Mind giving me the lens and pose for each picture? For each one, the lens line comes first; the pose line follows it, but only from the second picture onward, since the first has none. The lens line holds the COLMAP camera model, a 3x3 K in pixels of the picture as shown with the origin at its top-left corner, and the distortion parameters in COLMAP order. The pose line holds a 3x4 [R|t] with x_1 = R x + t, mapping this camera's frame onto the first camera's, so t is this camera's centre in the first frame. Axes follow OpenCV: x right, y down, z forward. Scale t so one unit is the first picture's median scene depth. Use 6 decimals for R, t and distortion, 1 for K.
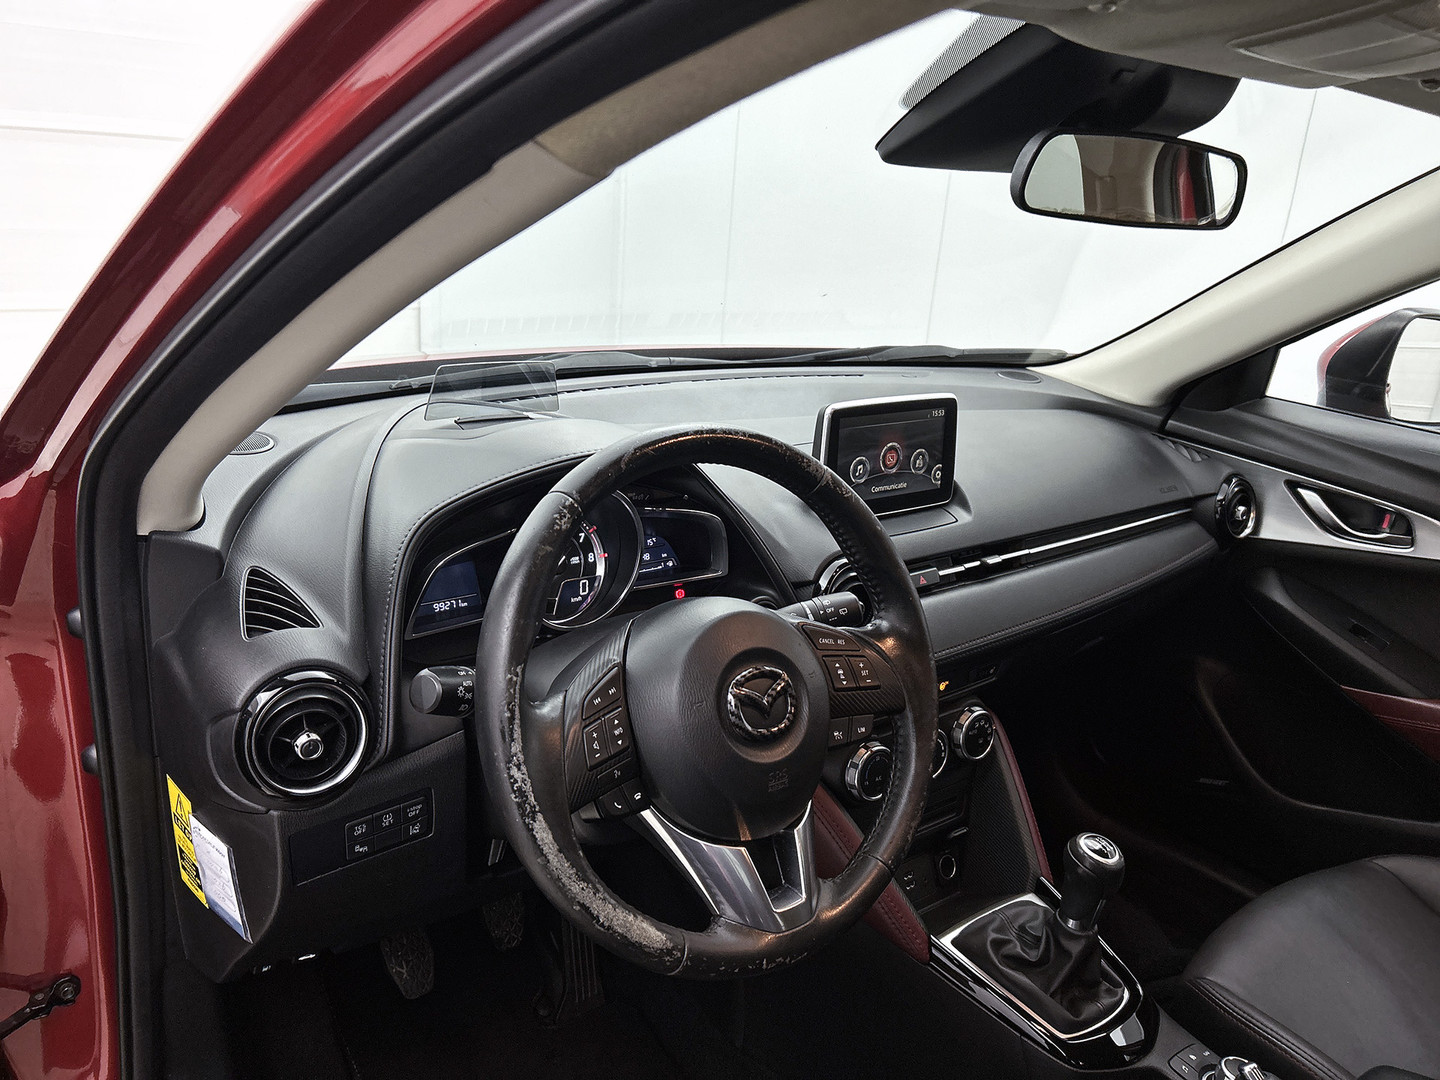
lens RADIAL K [[1106.1, 0, 720.0], [0, 1106.1, 540.0], [0, 0, 1]] dist [-0.000936, -0.001895]
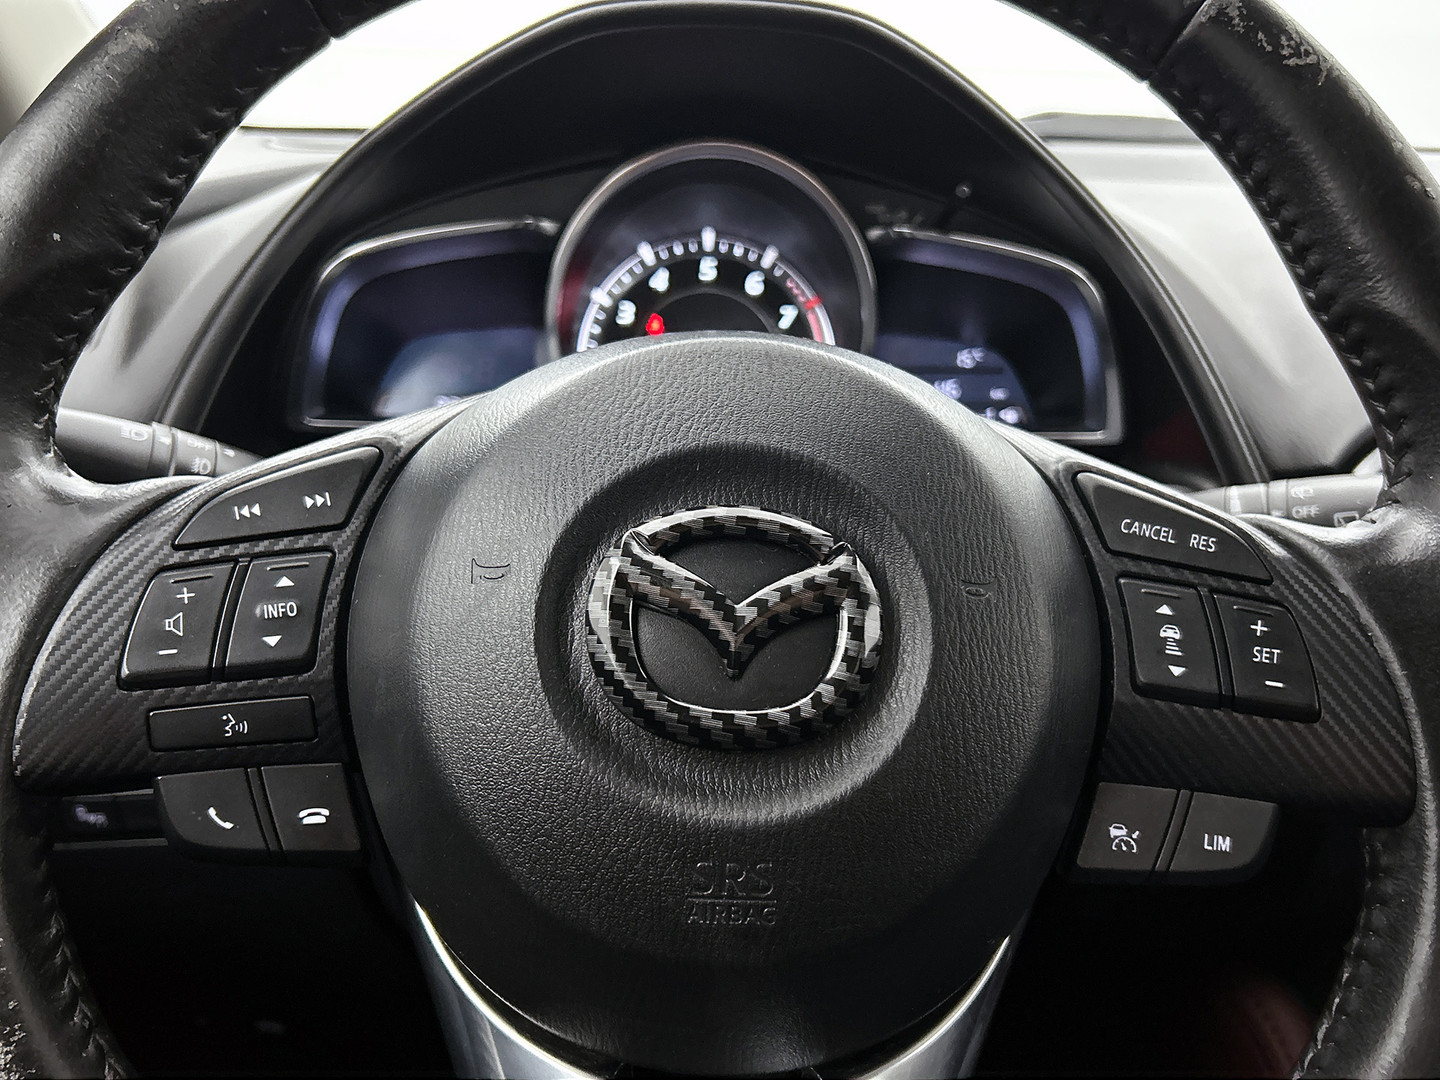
lens RADIAL K [[1329.4, 0, 720.0], [0, 1329.4, 540.0], [0, 0, 1]] dist [0.010962, -0.002061]
pose [[0.813284, 0.120995, -0.569148, 0.154066], [-0.149691, 0.988726, -0.003708, 0.082436], [0.562283, 0.088212, 0.822227, 0.456099]]
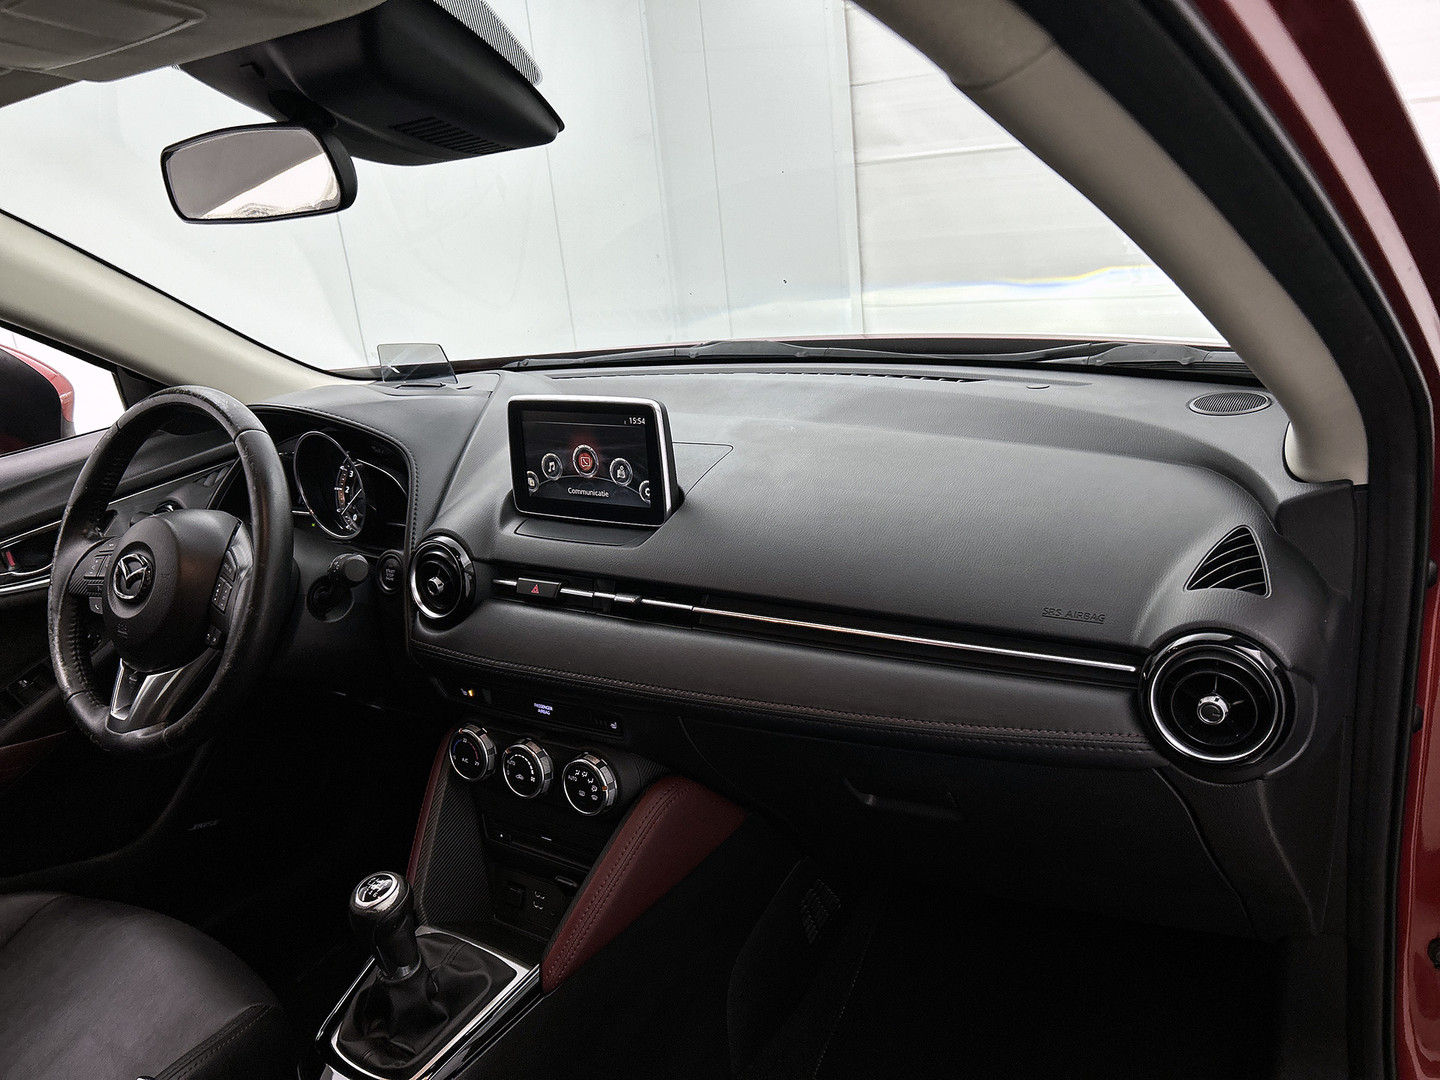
lens RADIAL K [[1088.8, 0, 720.0], [0, 1088.8, 540.0], [0, 0, 1]] dist [0.130338, -0.000750]
pose [[0.330816, 0.200441, -0.922163, 1.055423], [-0.178130, 0.972880, 0.147563, -0.165530], [0.926731, 0.115449, 0.357548, 0.781618]]
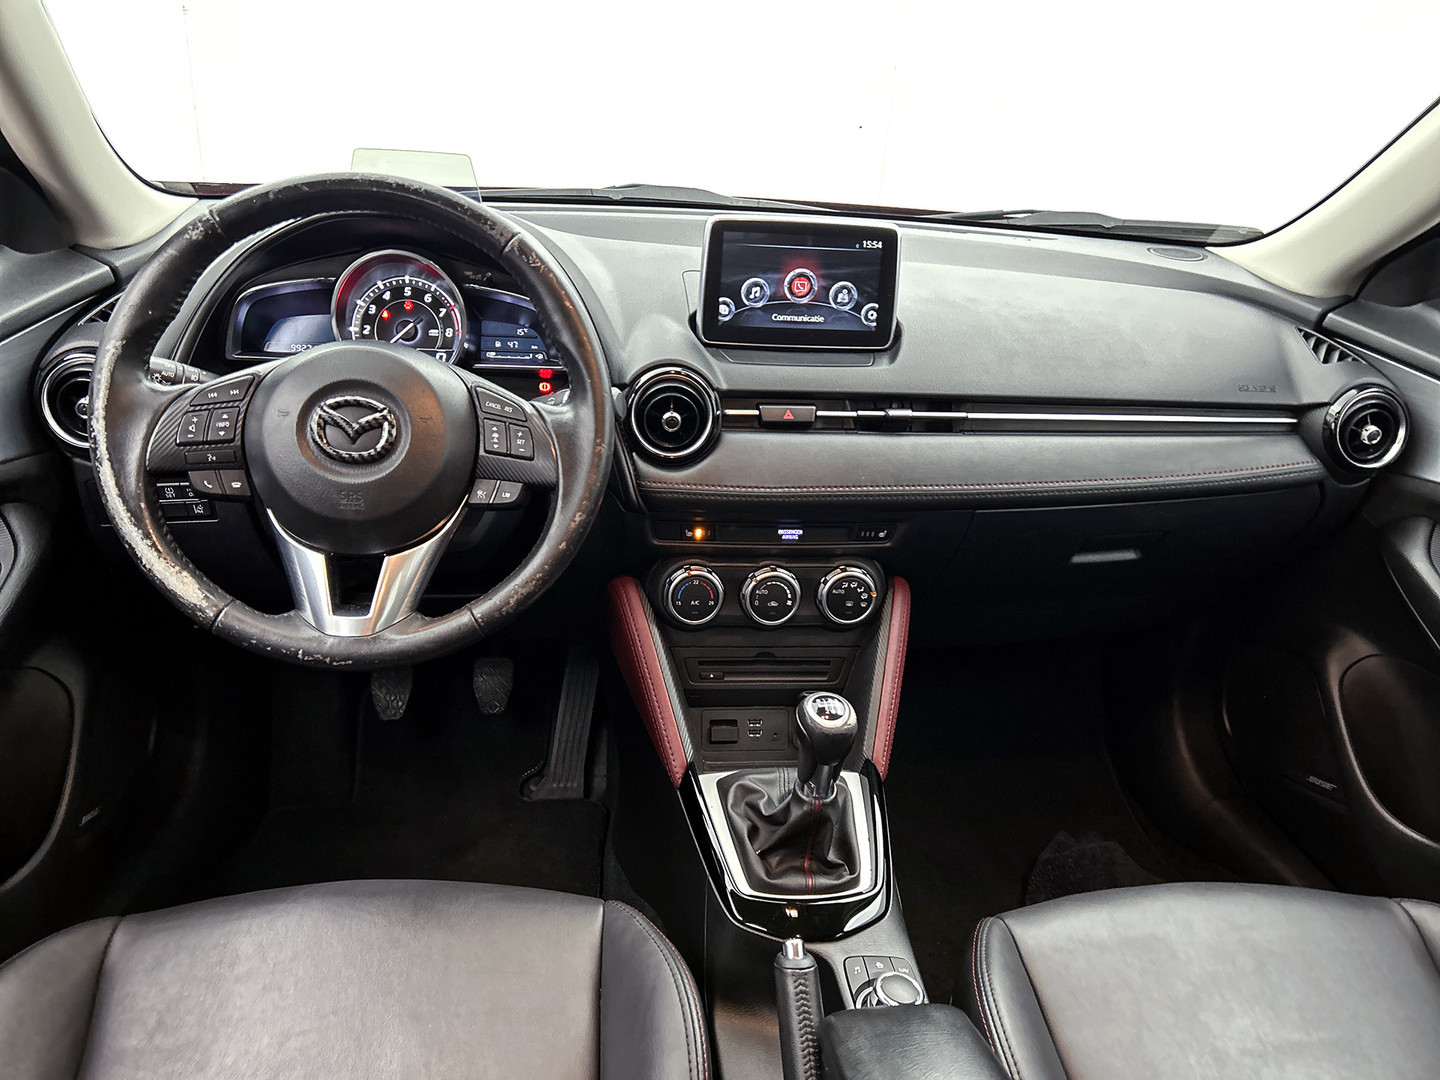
lens RADIAL K [[1080.4, 0, 704.5], [0, 1080.4, 545.7], [0, 0, 1]] dist [0.011469, -0.002151]
pose [[0.860807, 0.192862, -0.470973, 0.559181], [-0.163016, 0.981145, 0.103829, 0.060428], [0.482118, -0.012600, 0.876016, 0.151452]]
